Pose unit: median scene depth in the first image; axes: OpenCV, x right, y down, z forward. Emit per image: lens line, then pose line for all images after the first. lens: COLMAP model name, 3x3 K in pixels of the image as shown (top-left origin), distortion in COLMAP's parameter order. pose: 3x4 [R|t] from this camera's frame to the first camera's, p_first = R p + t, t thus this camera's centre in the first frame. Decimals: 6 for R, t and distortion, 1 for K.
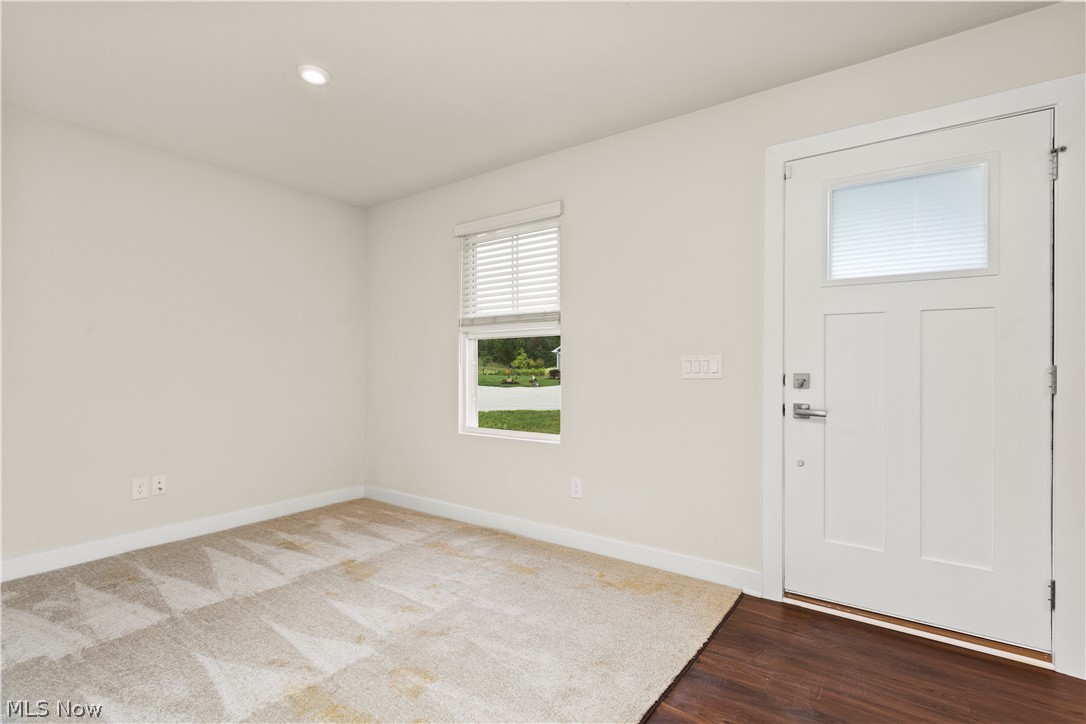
lens RADIAL K [[510.3, 0, 549.3], [0, 510.3, 366.8], [0, 0, 1]] dist [0.002576, 0.000666]
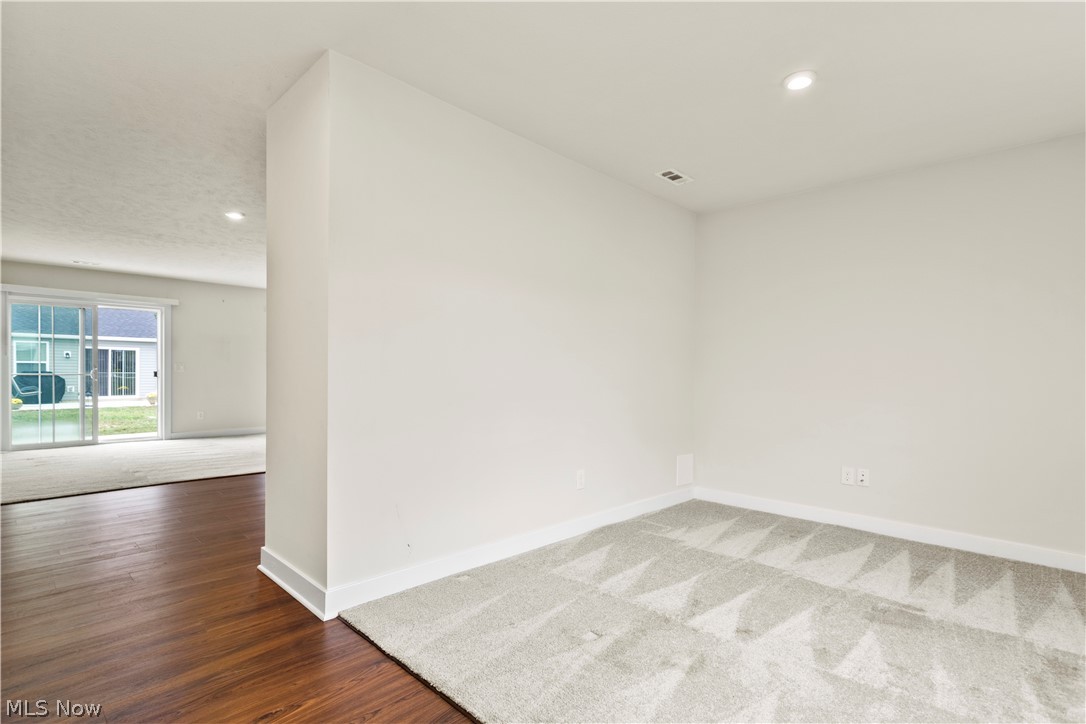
lens RADIAL K [[521.8, 0, 557.1], [0, 521.8, 375.9], [0, 0, 1]] dist [-0.000717, 0.000468]
pose [[-0.134062, 0.007708, -0.990943, 0.613799], [-0.009387, 0.999915, 0.009048, 0.004129], [0.990928, 0.010515, -0.133978, 0.634897]]
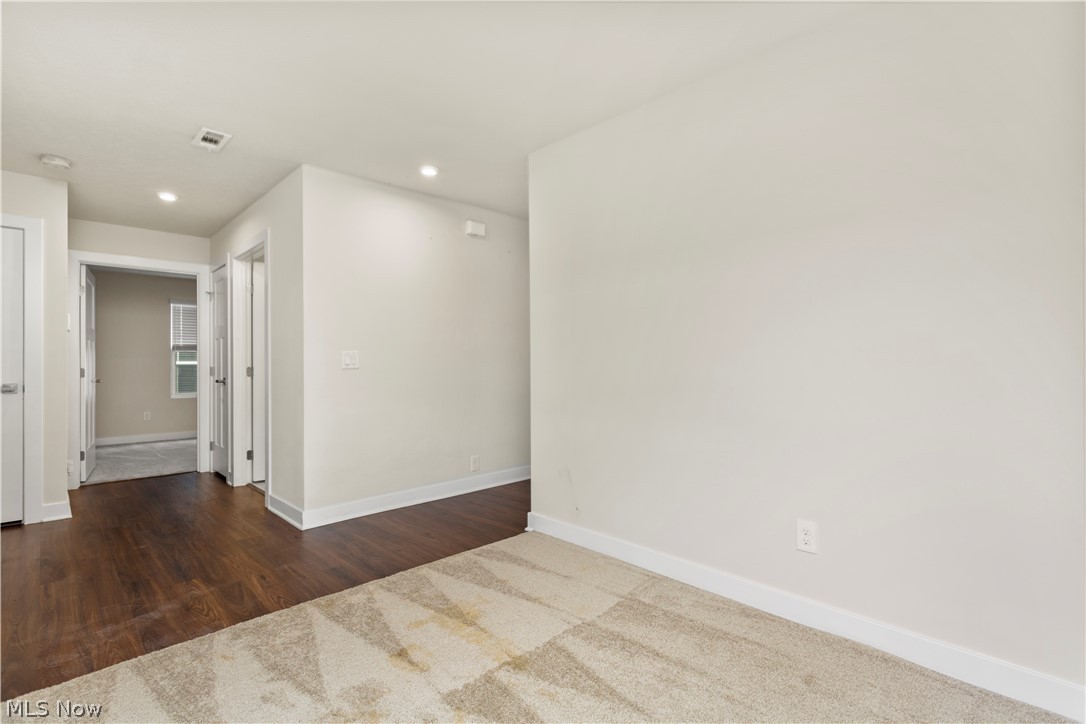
lens RADIAL K [[514.4, 0, 545.8], [0, 514.4, 366.0], [0, 0, 1]] dist [-0.000792, 0.000001]
pose [[-0.984454, 0.004846, 0.175578, -0.534499], [0.005641, 0.999976, 0.004028, 0.007325], [-0.175555, 0.004956, -0.984457, 1.446324]]
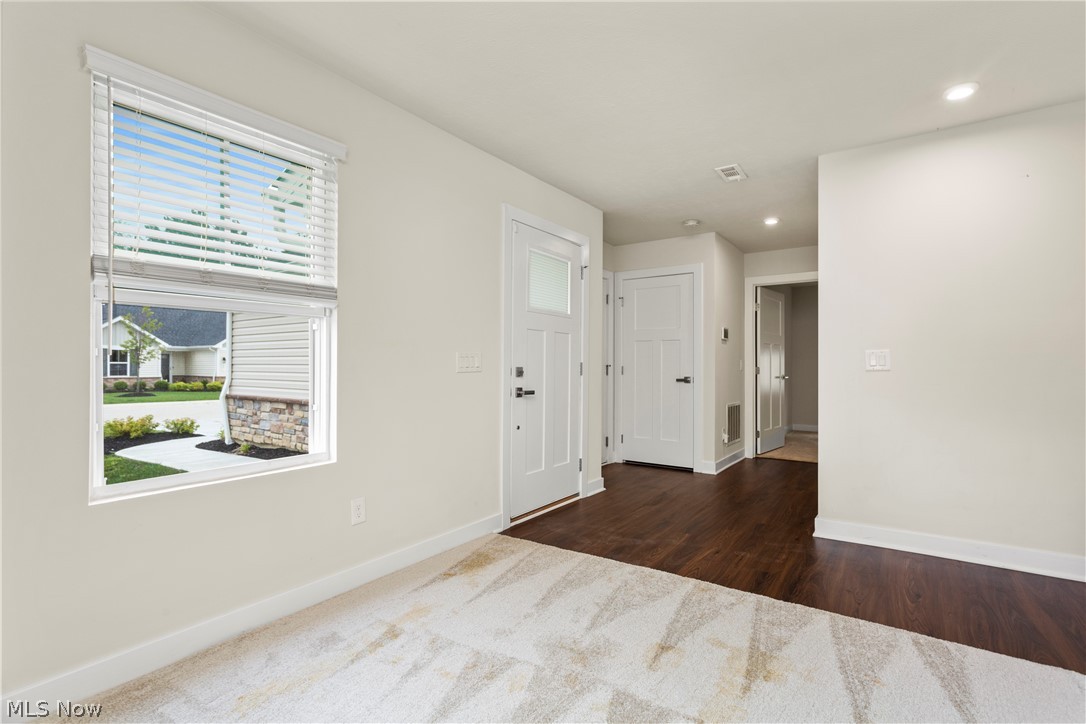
lens RADIAL K [[514.4, 0, 545.8], [0, 514.4, 366.0], [0, 0, 1]] dist [-0.000792, 0.000001]
pose [[-0.006474, -0.003530, 0.999973, -0.976985], [-0.003057, 0.999989, 0.003510, 0.005236], [-0.999974, -0.003034, -0.006485, 0.909419]]
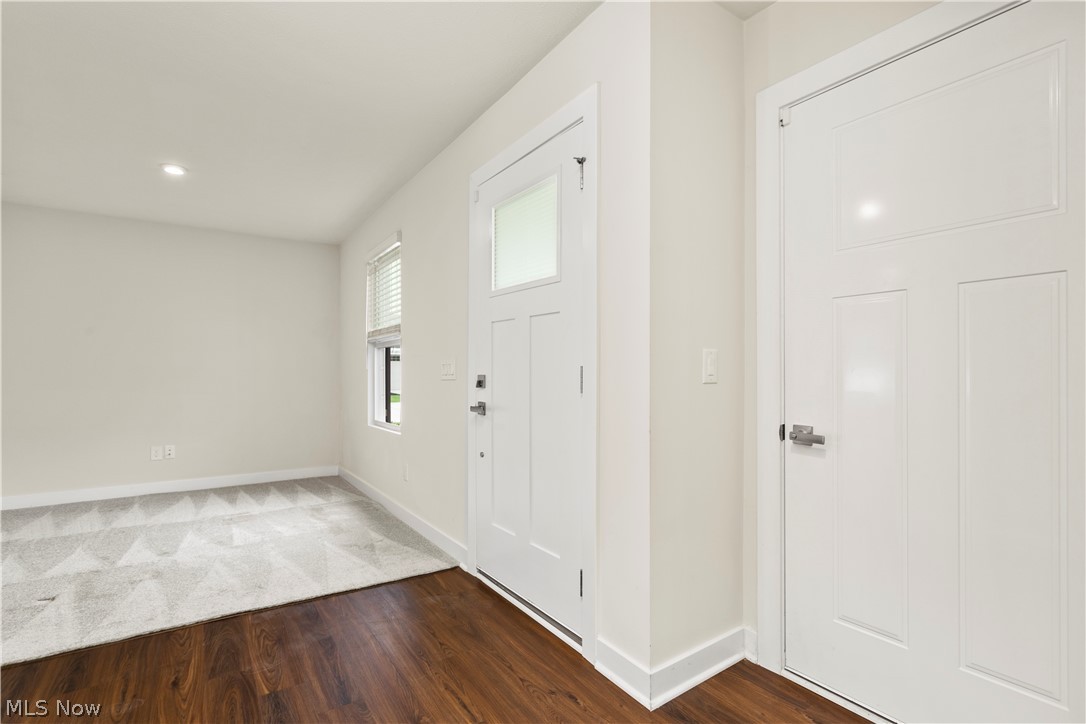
lens RADIAL K [[504.9, 0, 544.5], [0, 504.9, 378.8], [0, 0, 1]] dist [-0.002720, -0.000763]
pose [[0.941337, 0.001339, -0.337466, 0.976375], [0.002590, 0.999934, 0.011192, 0.009138], [0.337459, -0.011410, 0.941271, 0.000291]]
